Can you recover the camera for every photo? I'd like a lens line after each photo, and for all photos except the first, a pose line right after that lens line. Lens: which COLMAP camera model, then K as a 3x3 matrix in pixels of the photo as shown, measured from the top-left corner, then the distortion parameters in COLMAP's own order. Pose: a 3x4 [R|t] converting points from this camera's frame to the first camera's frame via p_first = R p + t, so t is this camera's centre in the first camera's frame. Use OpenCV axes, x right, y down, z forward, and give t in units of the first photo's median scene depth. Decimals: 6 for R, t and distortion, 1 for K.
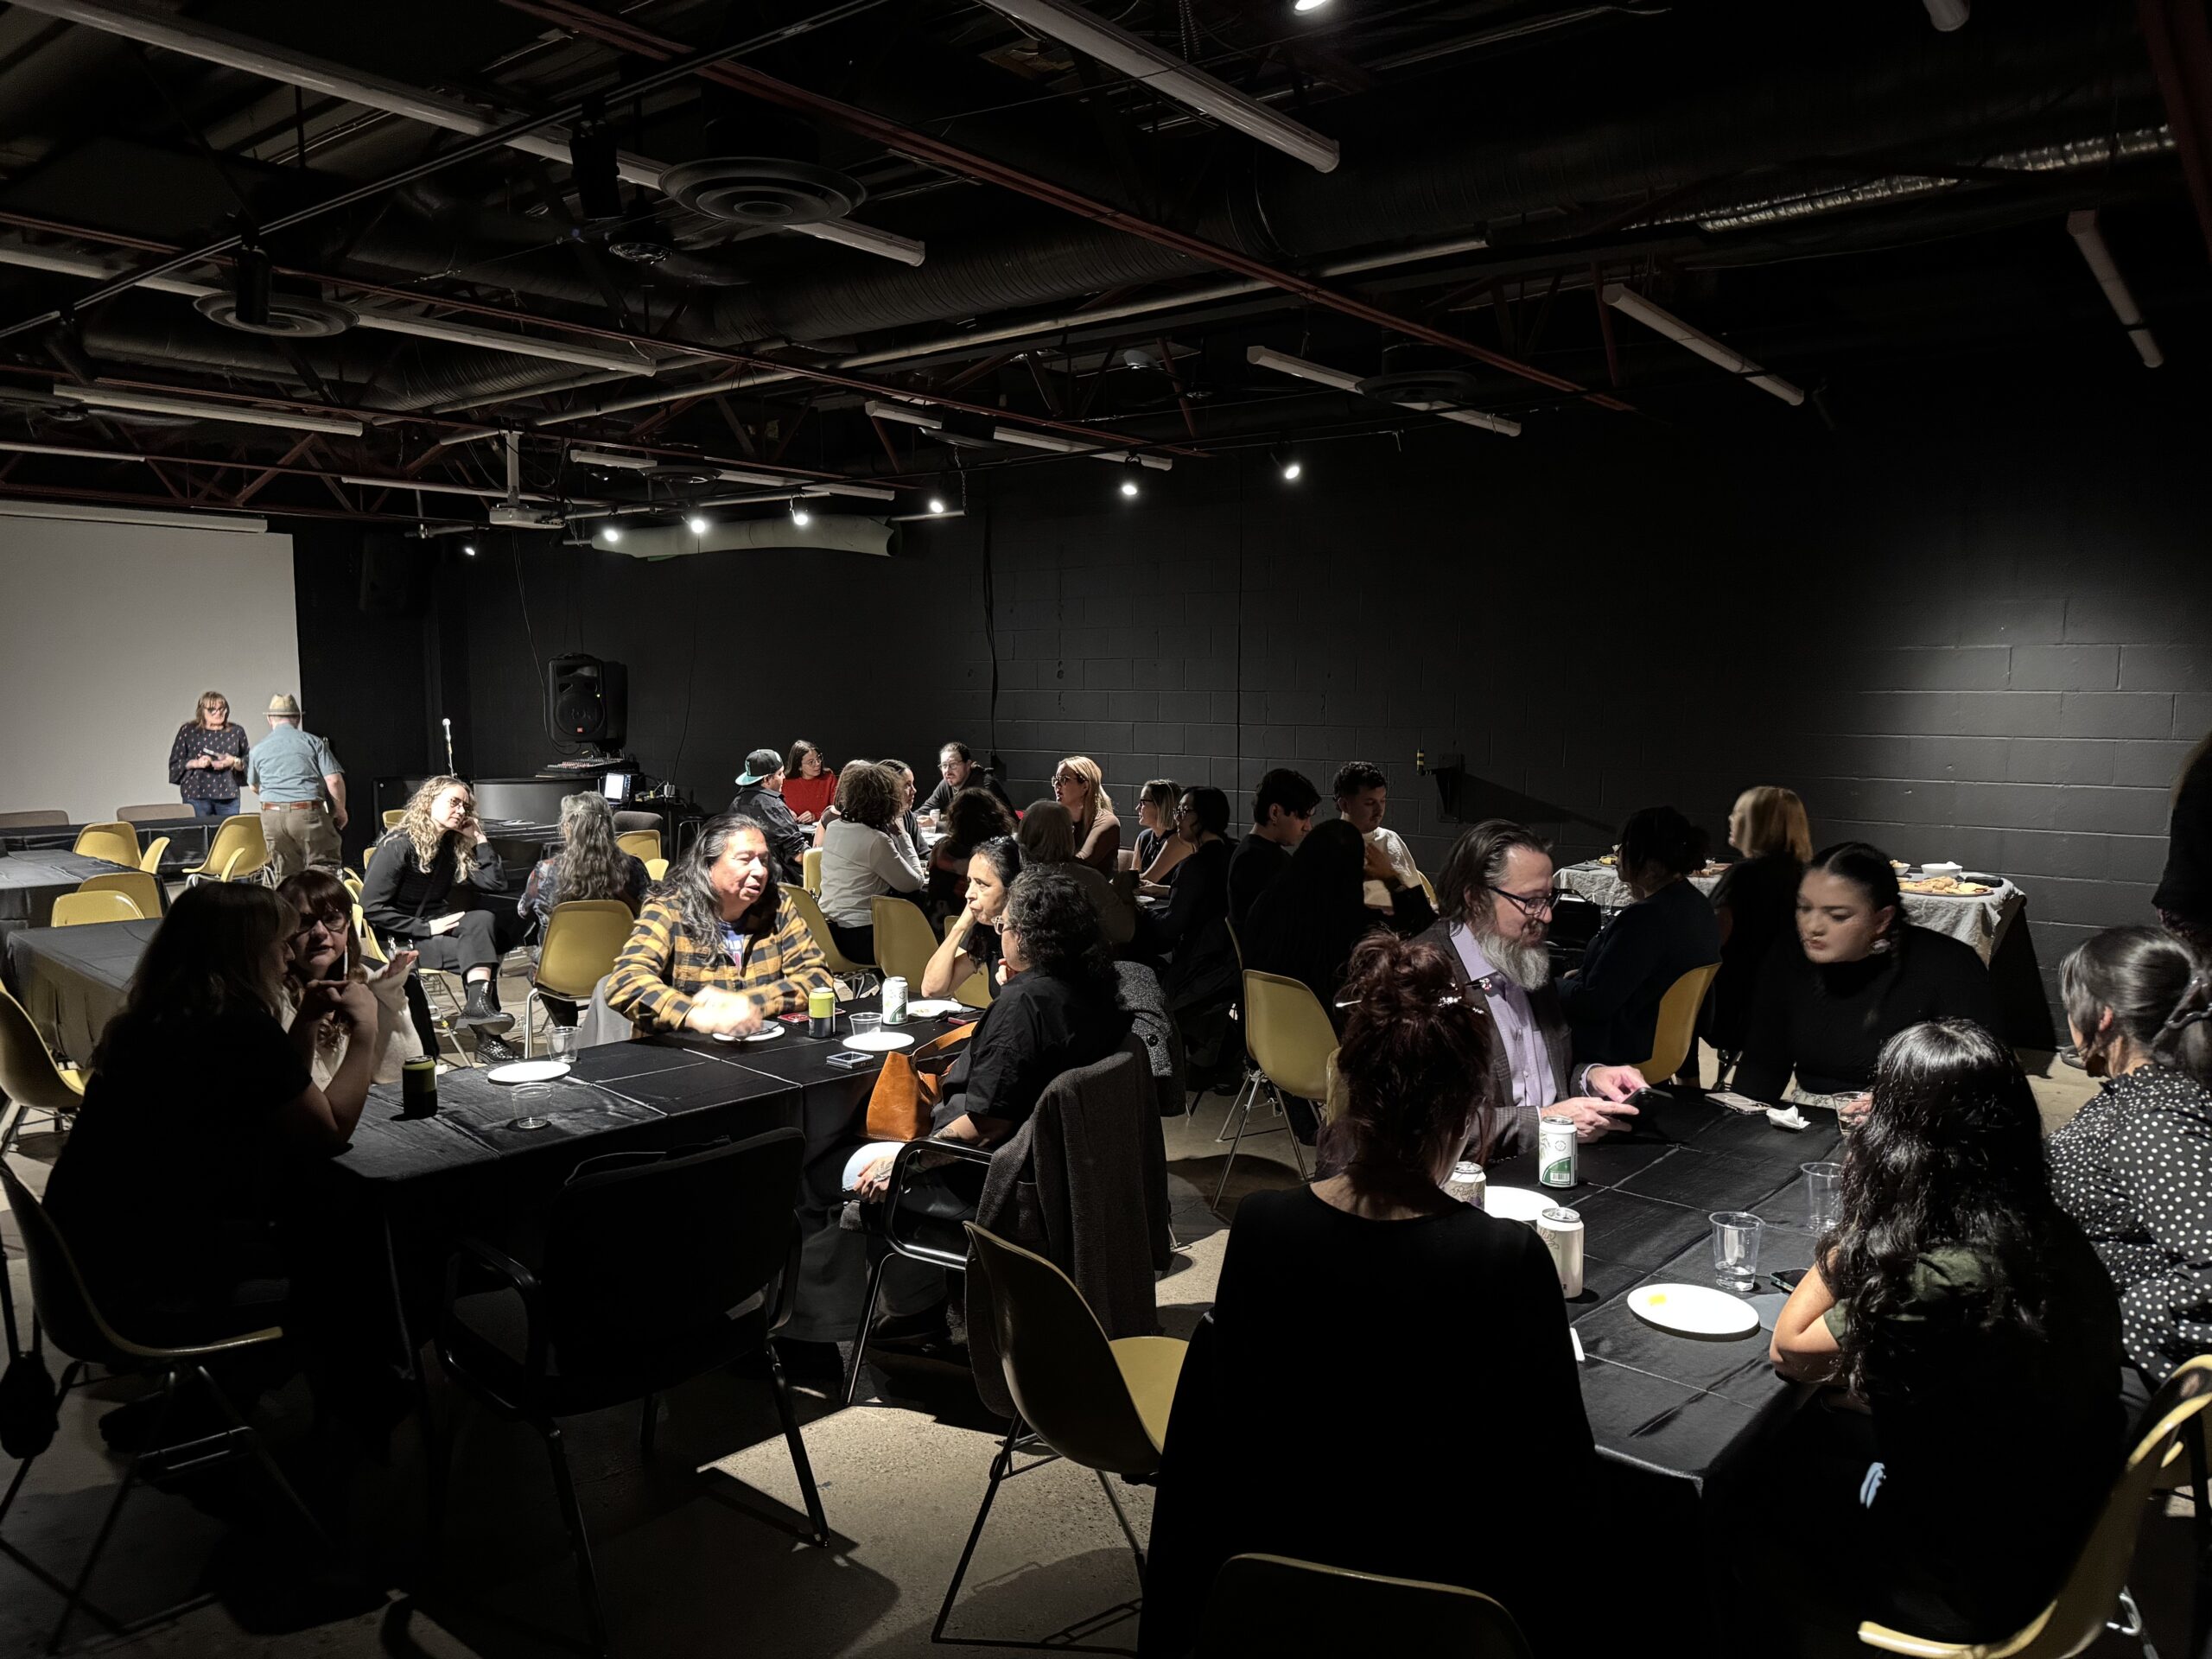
lens RADIAL K [[1537.5, 0, 1106.0], [0, 1537.5, 829.5], [0, 0, 1]] dist [0.142643, -0.256478]
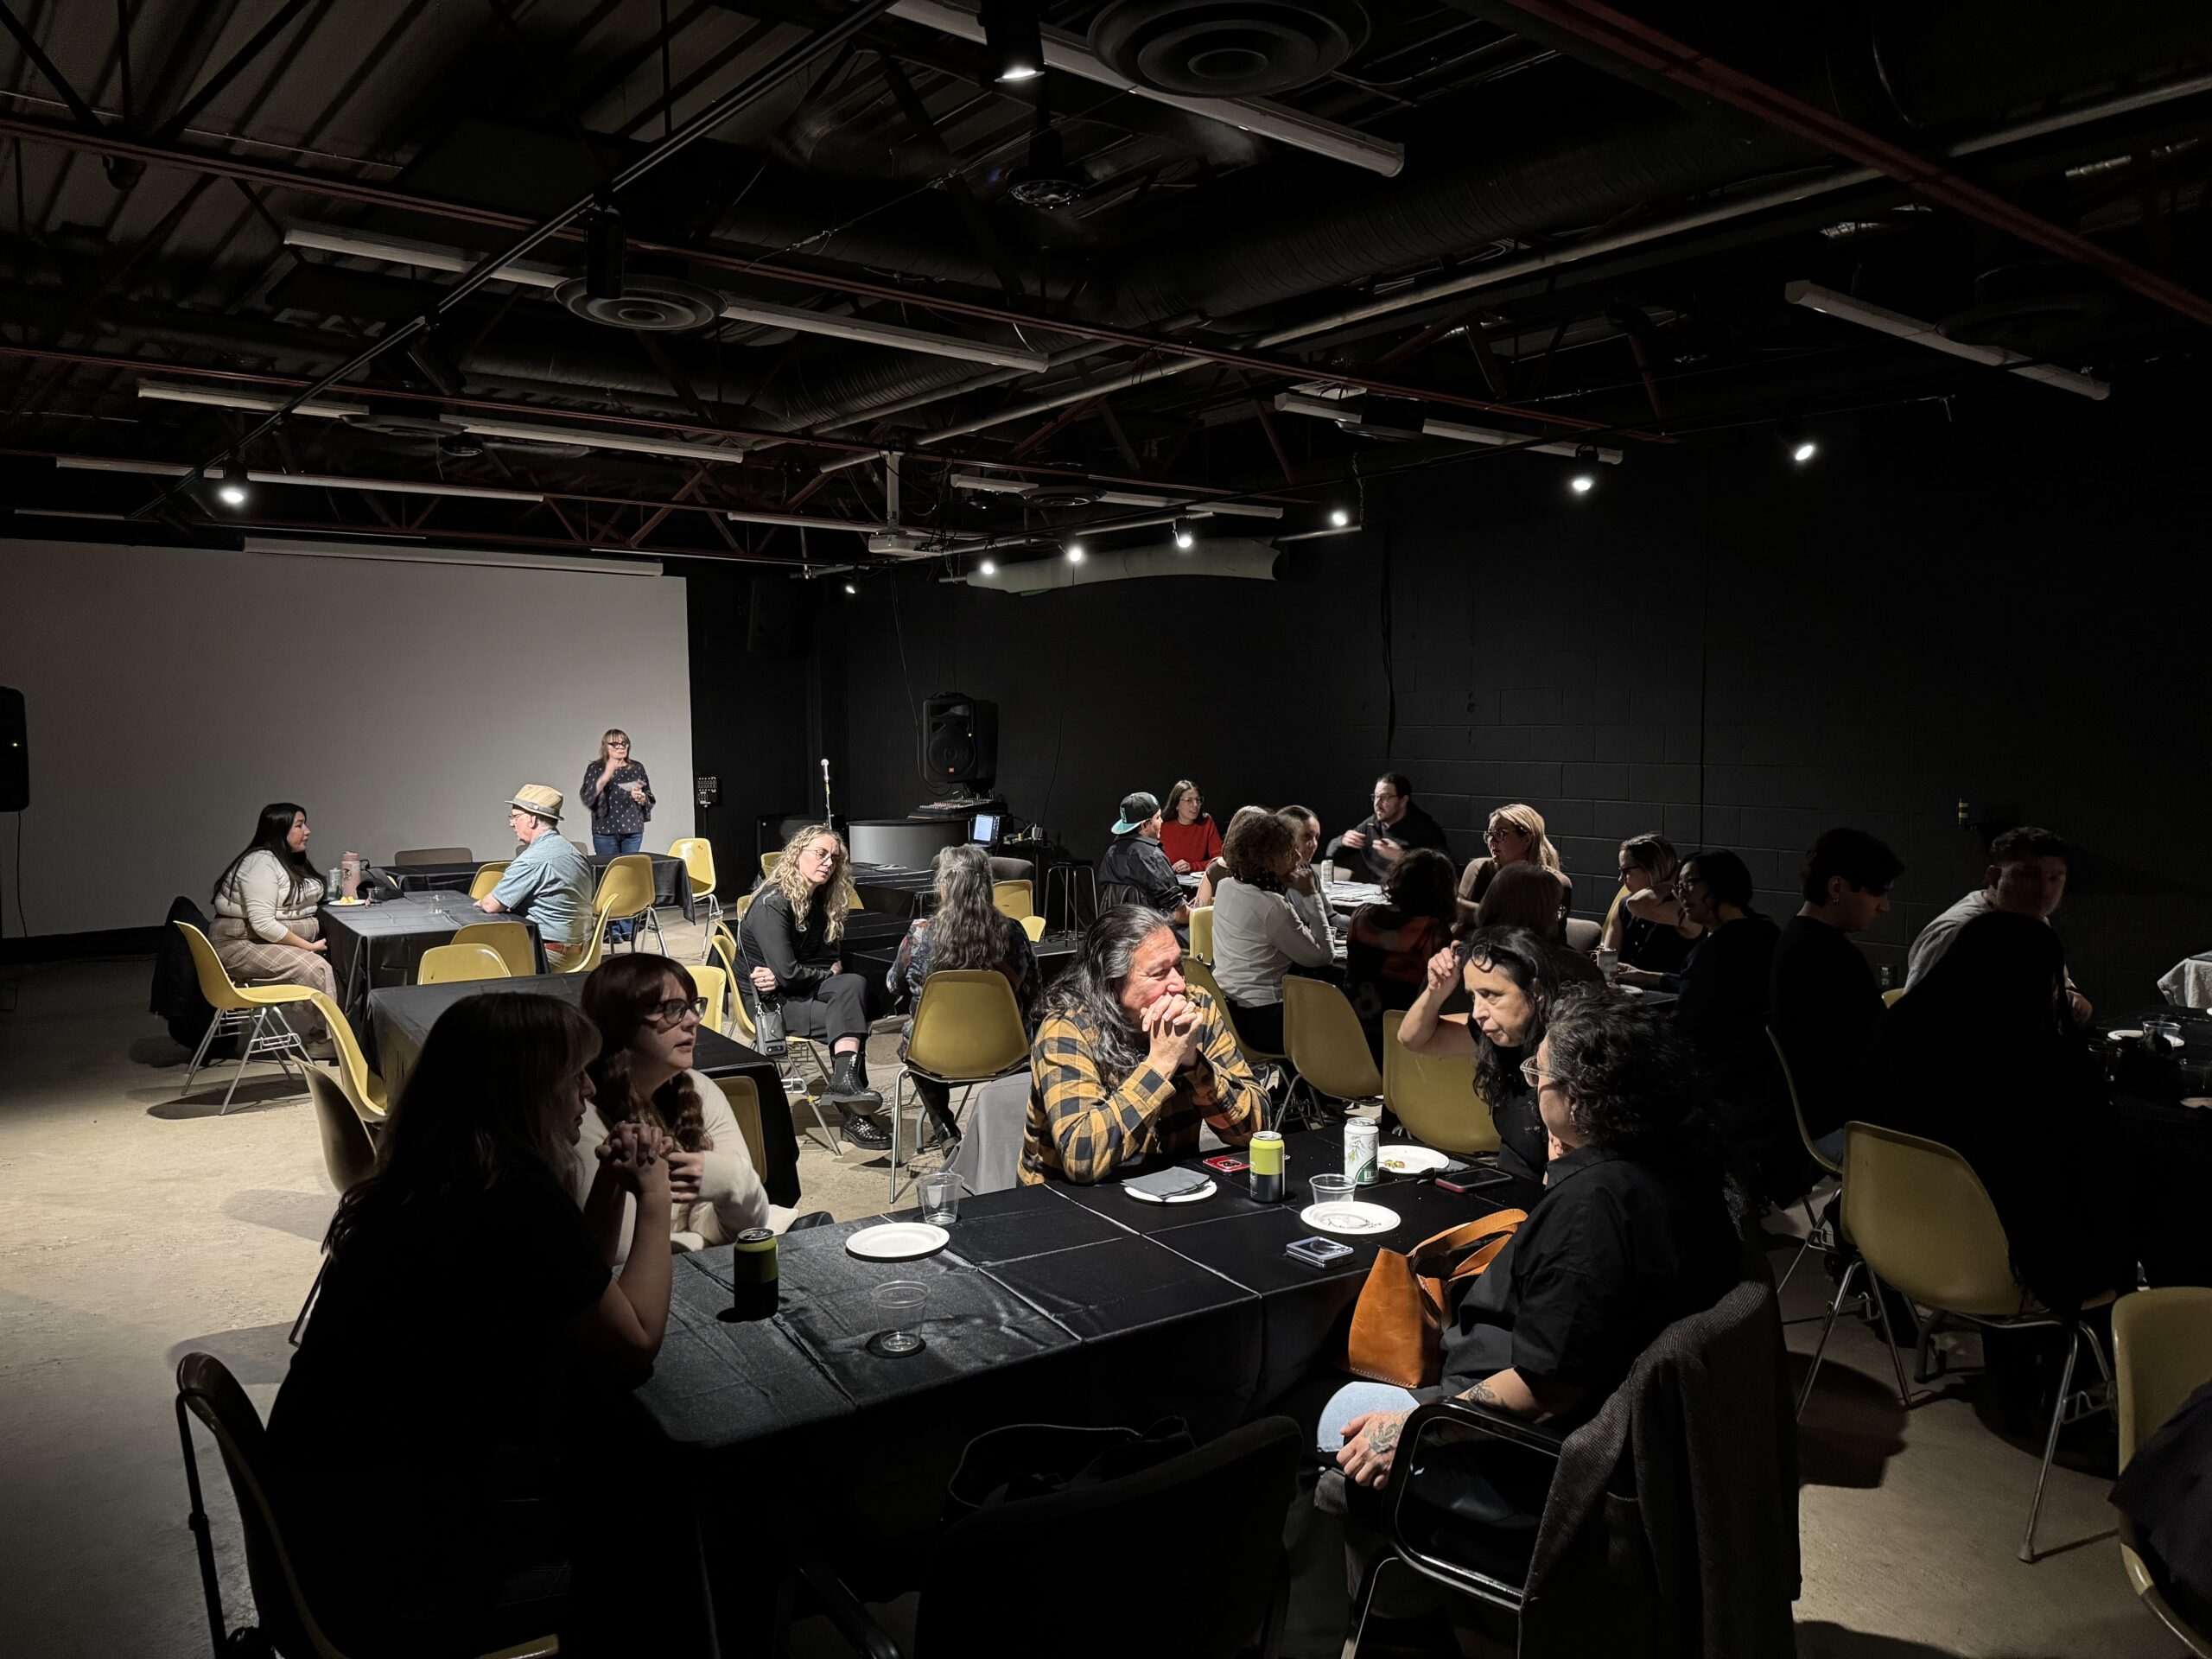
lens RADIAL K [[1537.5, 0, 1106.0], [0, 1537.5, 829.5], [0, 0, 1]] dist [0.142643, -0.256478]
pose [[0.975487, 0.010550, -0.219804, -0.058682], [-0.015608, 0.999652, -0.021287, -0.014730], [0.219503, 0.024196, 0.975312, 0.154941]]
